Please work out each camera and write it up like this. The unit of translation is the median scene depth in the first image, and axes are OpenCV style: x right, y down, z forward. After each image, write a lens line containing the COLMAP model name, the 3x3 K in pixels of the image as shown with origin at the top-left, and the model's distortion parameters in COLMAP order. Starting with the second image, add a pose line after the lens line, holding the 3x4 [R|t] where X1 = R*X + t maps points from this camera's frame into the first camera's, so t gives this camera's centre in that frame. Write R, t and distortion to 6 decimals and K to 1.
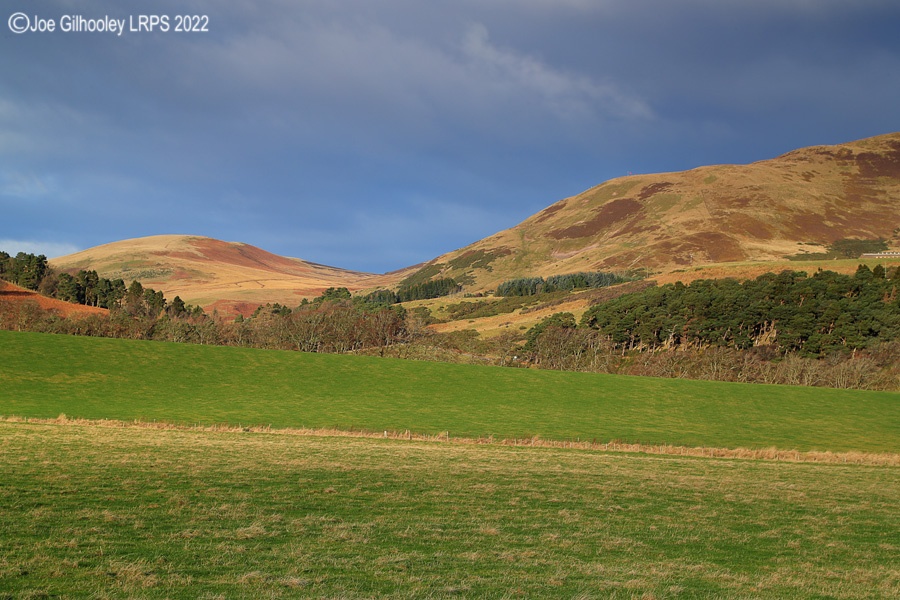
lens RADIAL K [[1864.3, 0, 445.9], [0, 1864.3, 303.1], [0, 0, 1]] dist [0.362530, 0.140927]
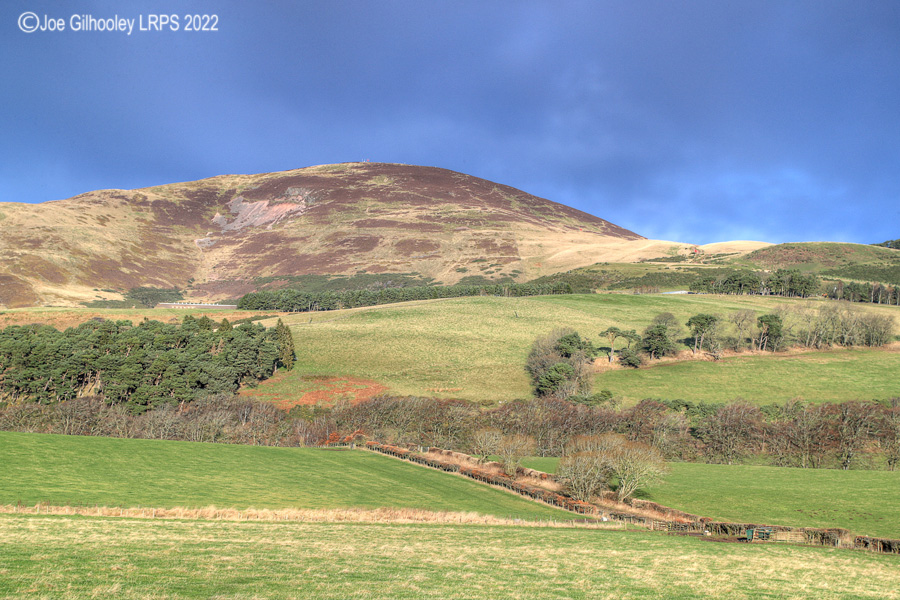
lens RADIAL K [[1950.3, 0, 448.2], [0, 1950.3, 301.4], [0, 0, 1]] dist [0.387600, 0.151977]
pose [[0.929664, 0.033998, 0.366836, -0.037191], [-0.024873, 0.999253, -0.029576, -0.000943], [-0.367568, 0.018371, 0.929815, 0.002635]]
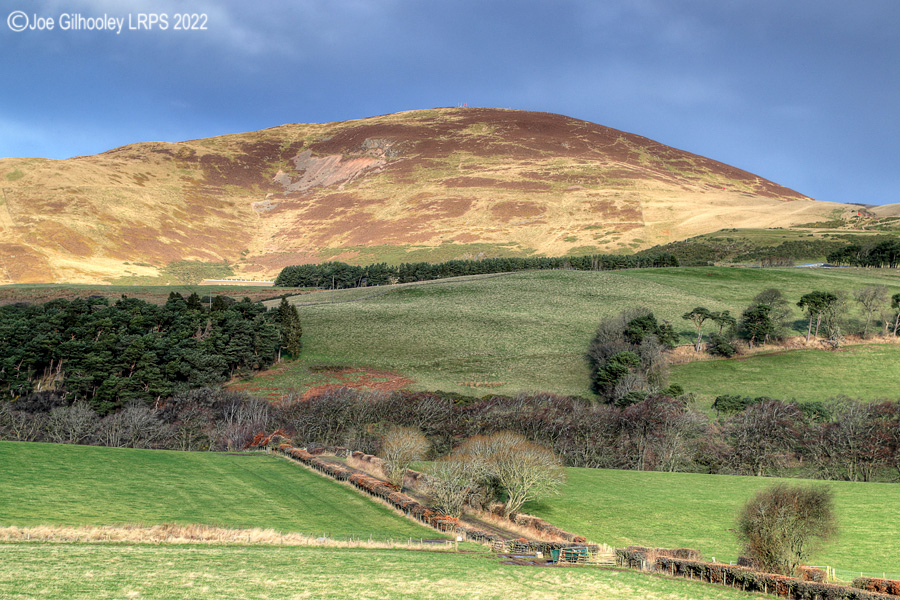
lens RADIAL K [[2384.7, 0, 448.3], [0, 2384.7, 301.1], [0, 0, 1]] dist [0.583373, 0.218283]
pose [[0.952422, 0.031429, 0.303159, 0.025923], [-0.026957, 0.999457, -0.018926, -0.000463], [-0.303589, 0.009853, 0.952752, -0.010049]]
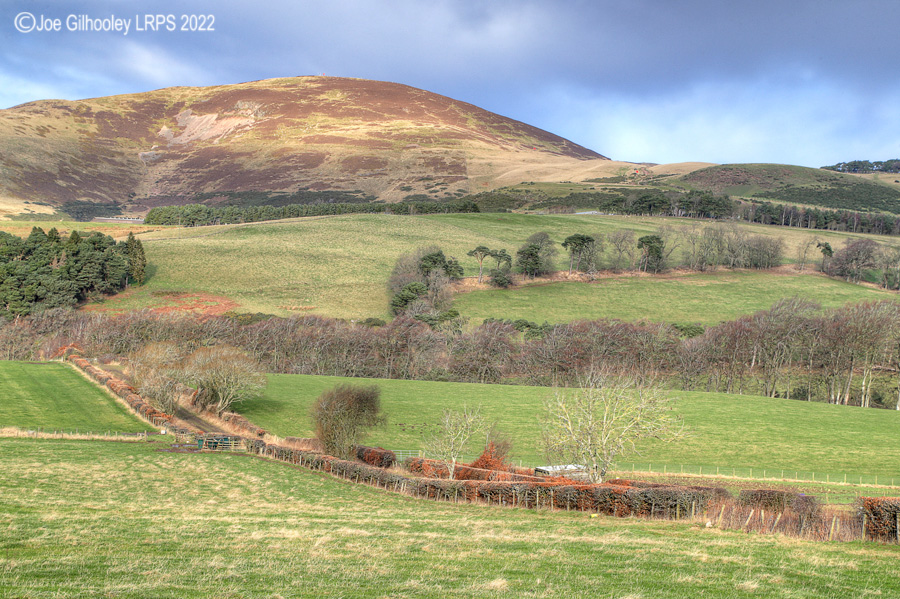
lens RADIAL K [[1993.6, 0, 448.7], [0, 1993.6, 300.3], [0, 0, 1]] dist [0.418185, 0.249528]
pose [[0.932782, 0.032381, 0.358983, 0.060145], [-0.038202, 0.999228, 0.009132, -0.000936], [-0.358410, -0.022232, 0.933300, -0.029861]]
